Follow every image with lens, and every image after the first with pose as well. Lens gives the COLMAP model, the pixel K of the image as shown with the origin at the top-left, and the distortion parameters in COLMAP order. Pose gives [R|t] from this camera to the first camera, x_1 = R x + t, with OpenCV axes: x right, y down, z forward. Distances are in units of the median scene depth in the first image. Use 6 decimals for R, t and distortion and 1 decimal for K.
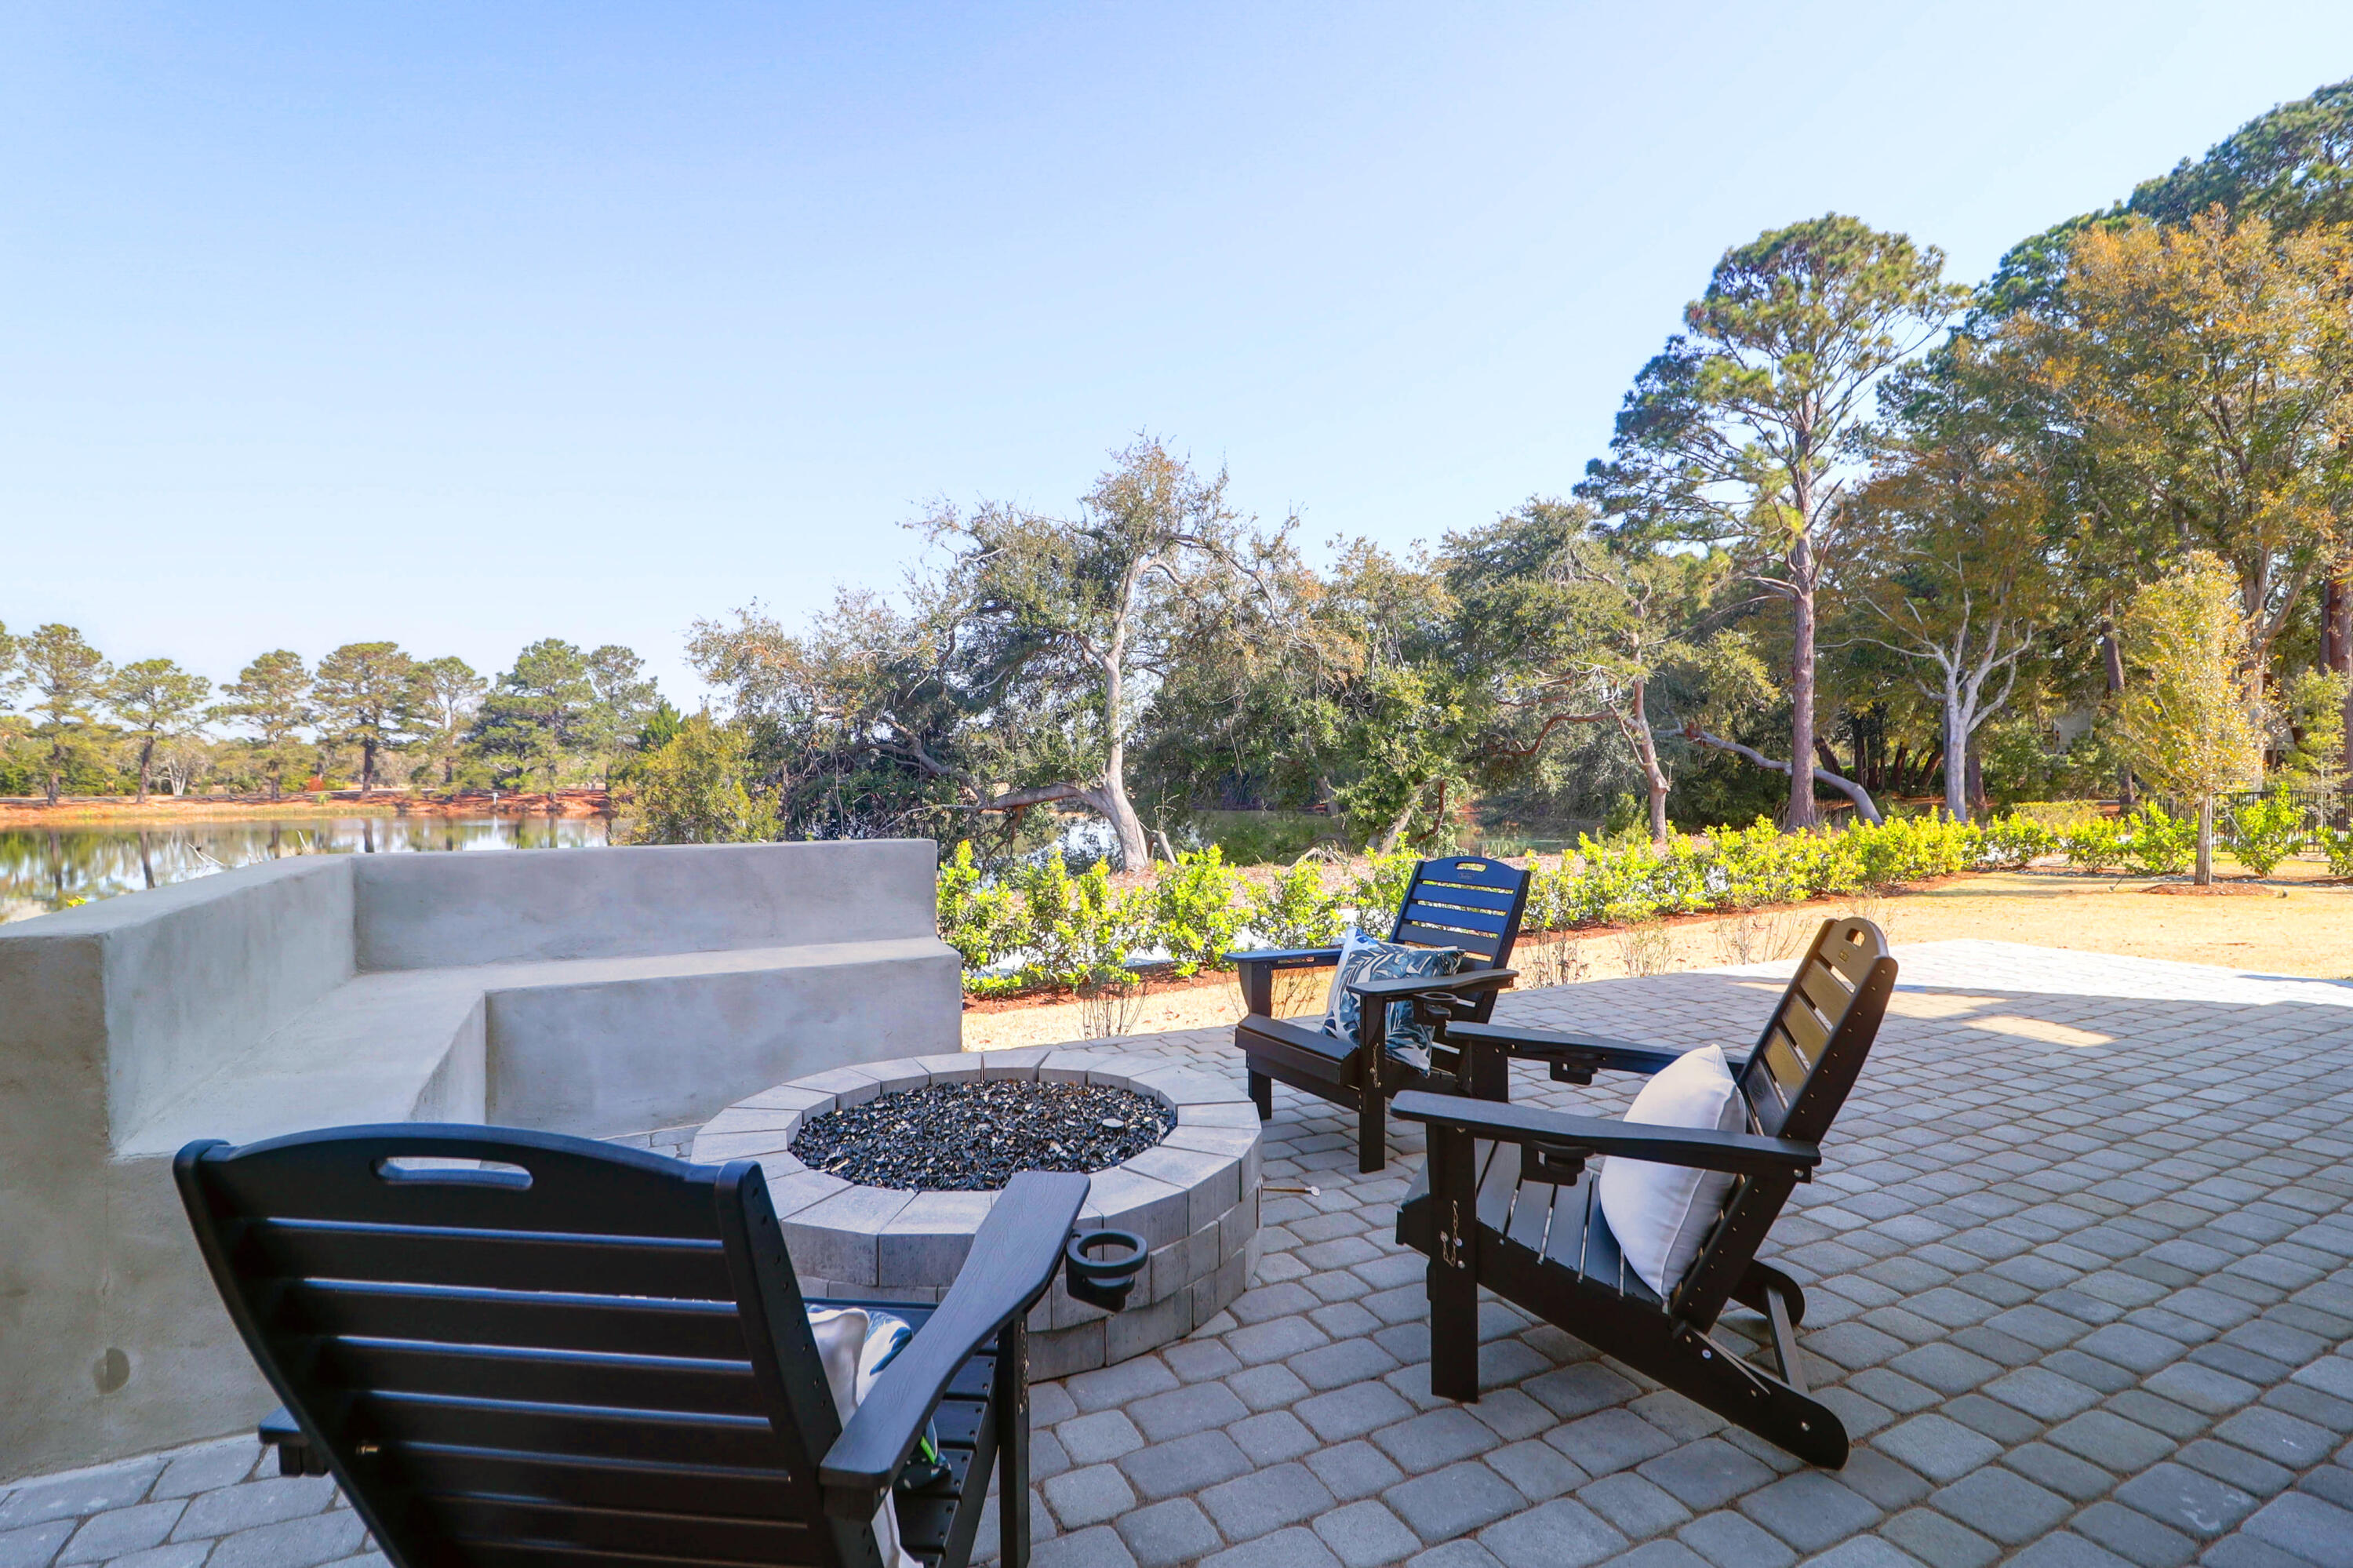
lens RADIAL K [[1087.3, 0, 1179.2], [0, 1087.3, 785.0], [0, 0, 1]] dist [-0.000863, -0.012778]
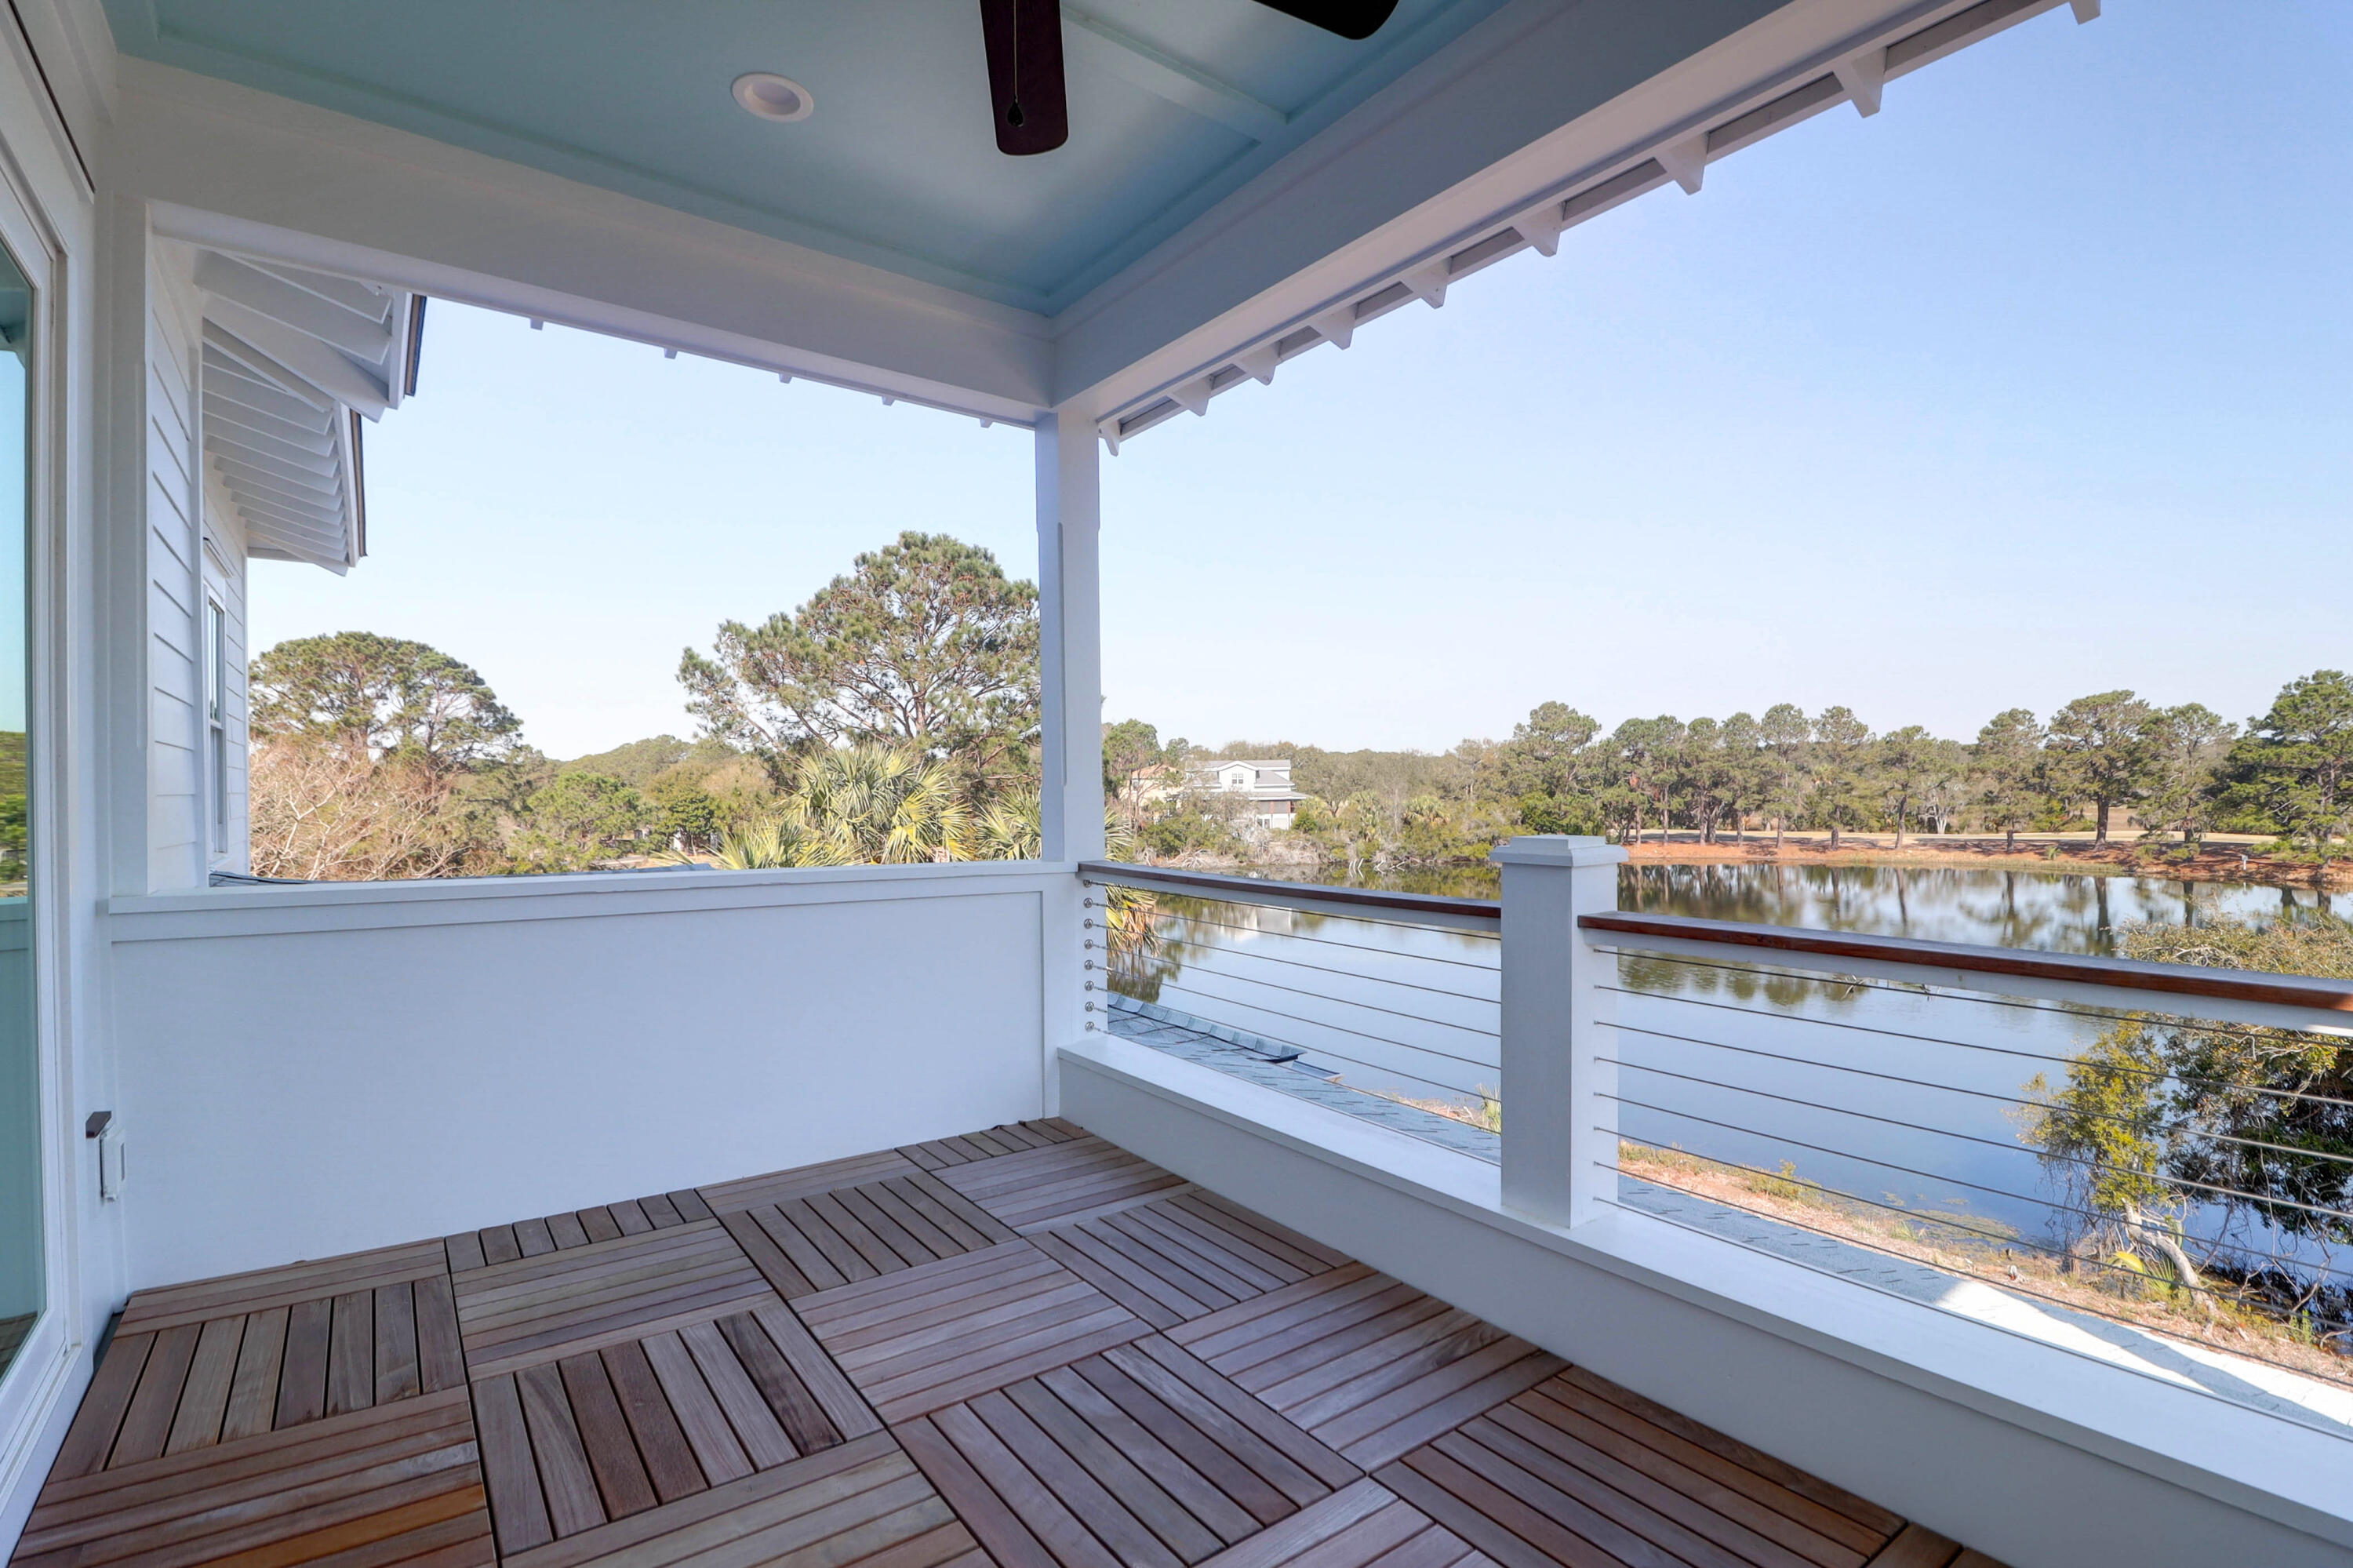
lens RADIAL K [[1087.3, 0, 1173.8], [0, 1087.3, 784.2], [0, 0, 1]] dist [-0.000863, -0.012778]
pose [[0.171453, 0.005996, -0.985174, 0.219445], [0.002195, 0.999977, 0.006468, -0.176937], [0.985190, -0.003272, 0.171436, 0.007234]]
